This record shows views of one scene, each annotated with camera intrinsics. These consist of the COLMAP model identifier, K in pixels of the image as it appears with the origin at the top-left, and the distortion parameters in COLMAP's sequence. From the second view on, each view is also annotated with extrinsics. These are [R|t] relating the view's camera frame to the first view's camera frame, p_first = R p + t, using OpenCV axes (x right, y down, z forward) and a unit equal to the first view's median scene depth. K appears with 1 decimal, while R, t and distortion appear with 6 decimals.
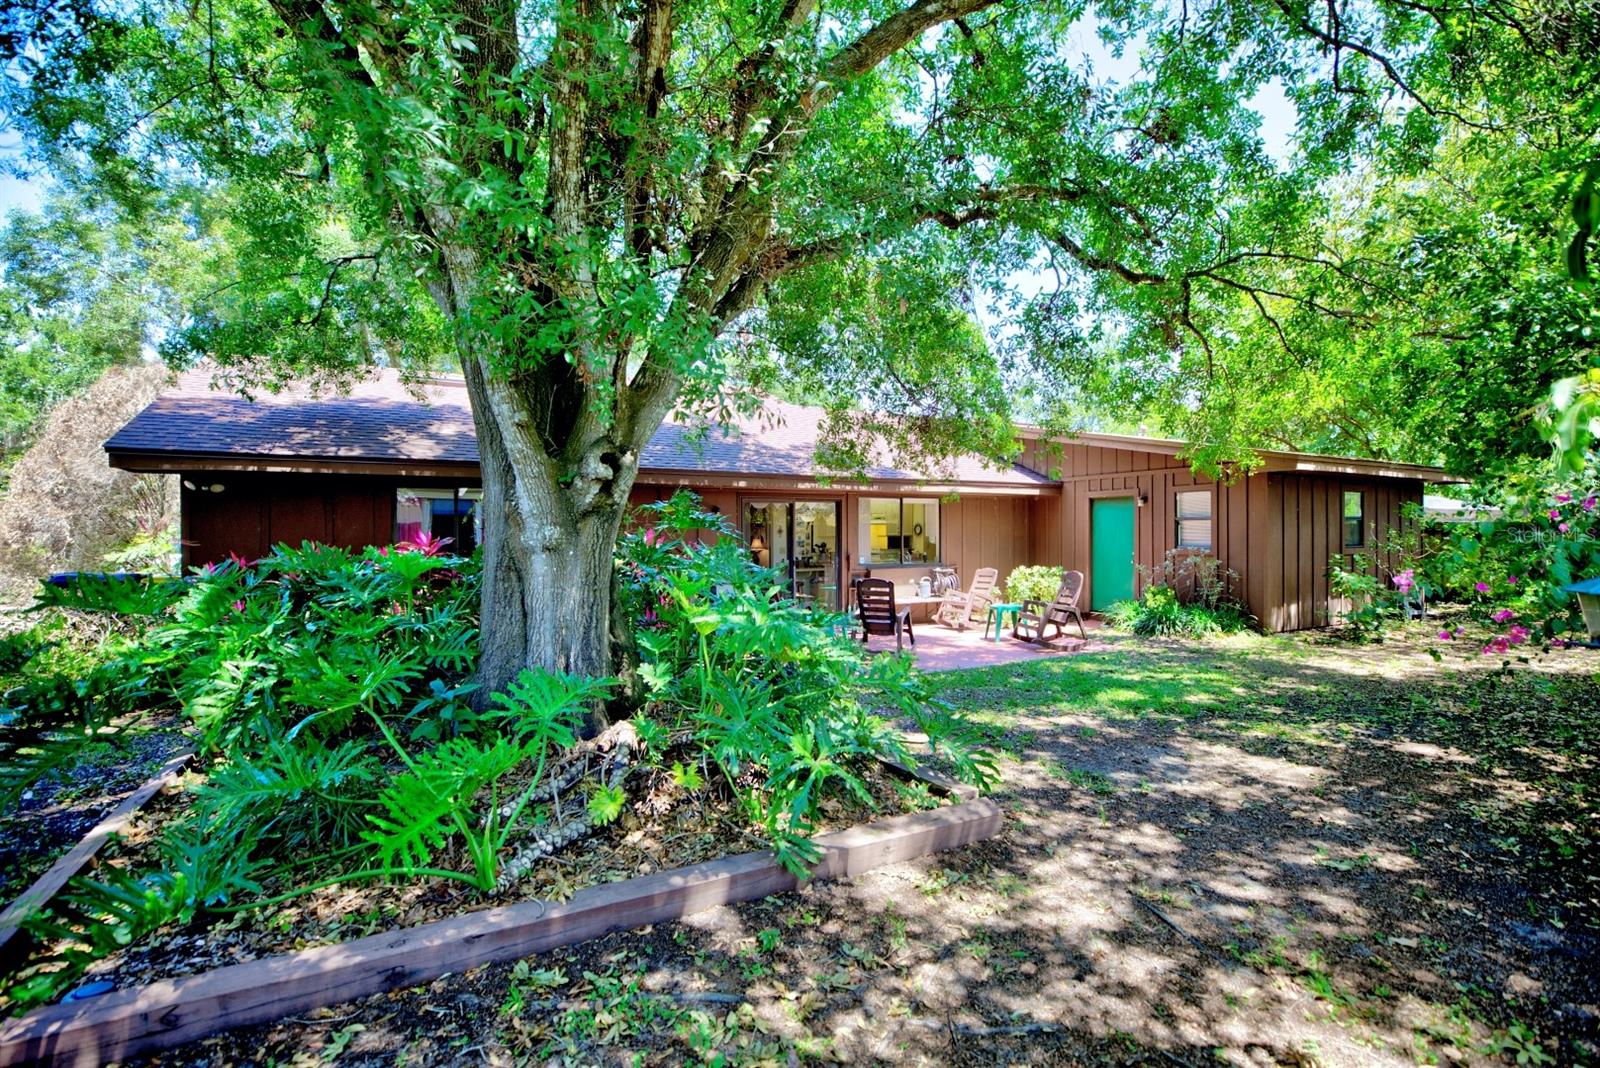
lens RADIAL K [[731.2, 0, 798.9], [0, 731.2, 534.0], [0, 0, 1]] dist [-0.011660, 0.000777]
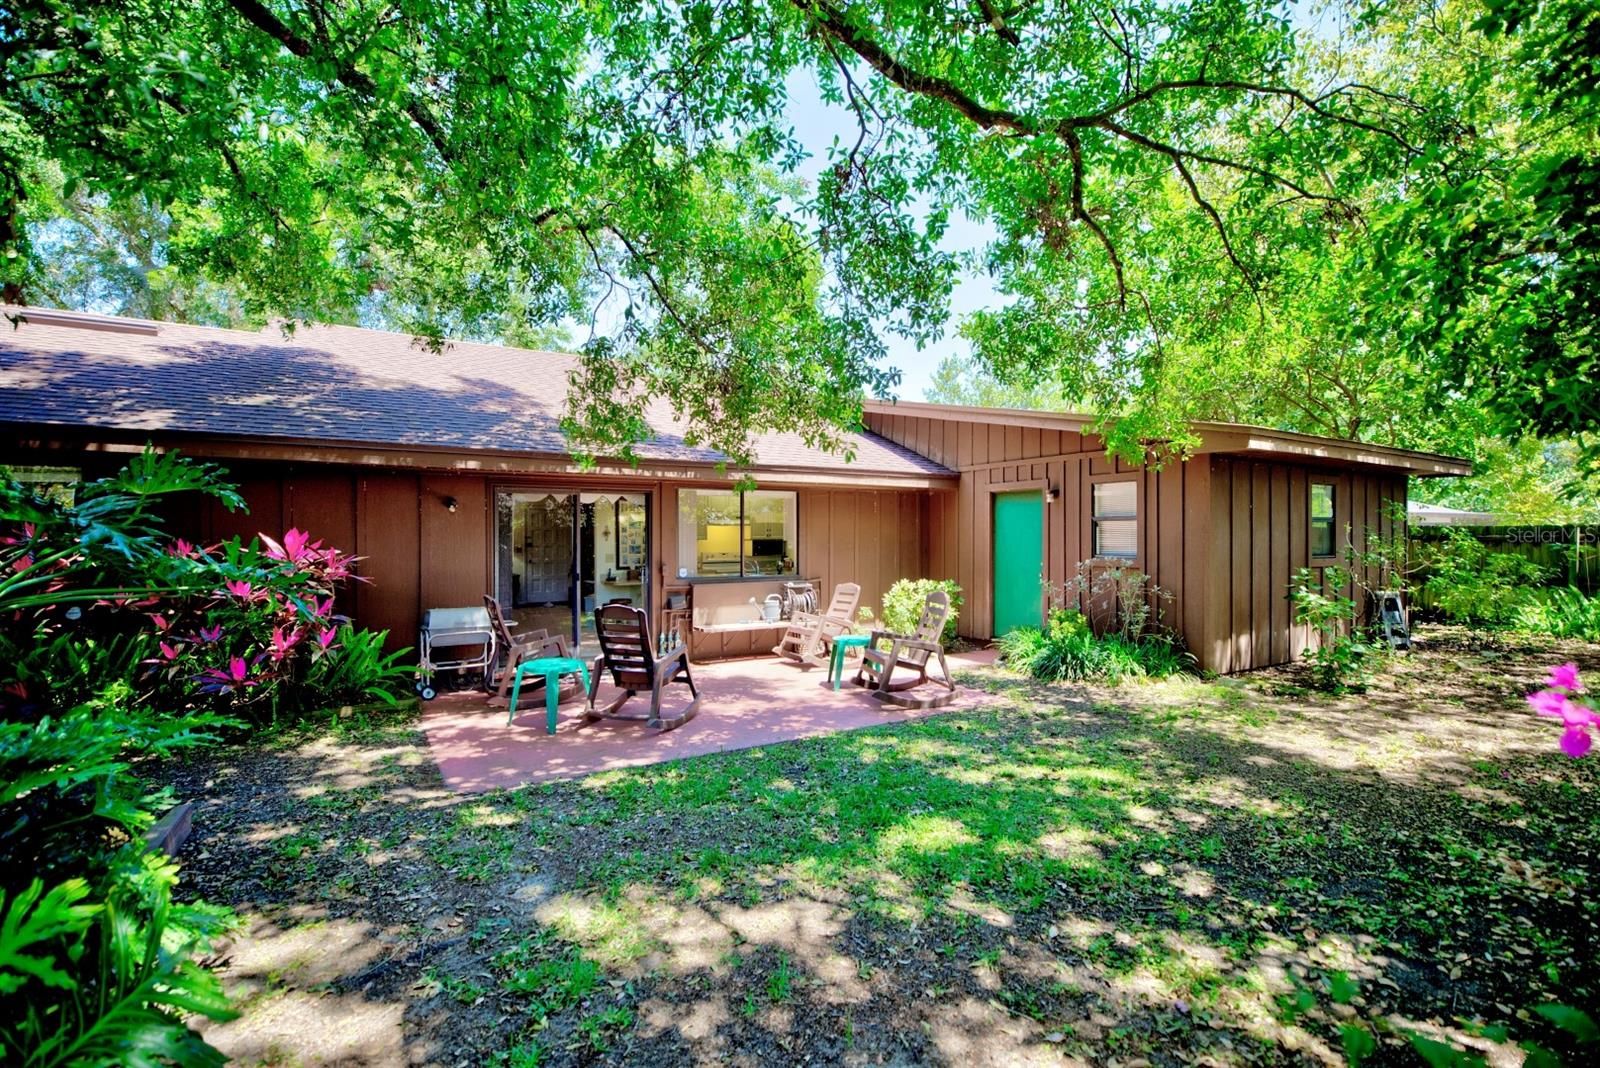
lens RADIAL K [[731.2, 0, 800.8], [0, 731.2, 533.7], [0, 0, 1]] dist [-0.011660, 0.000777]
pose [[0.999137, 0.004463, 0.041299, 0.206643], [-0.004325, 0.999985, -0.003426, -0.001962], [-0.041314, 0.003245, 0.999141, 0.290837]]
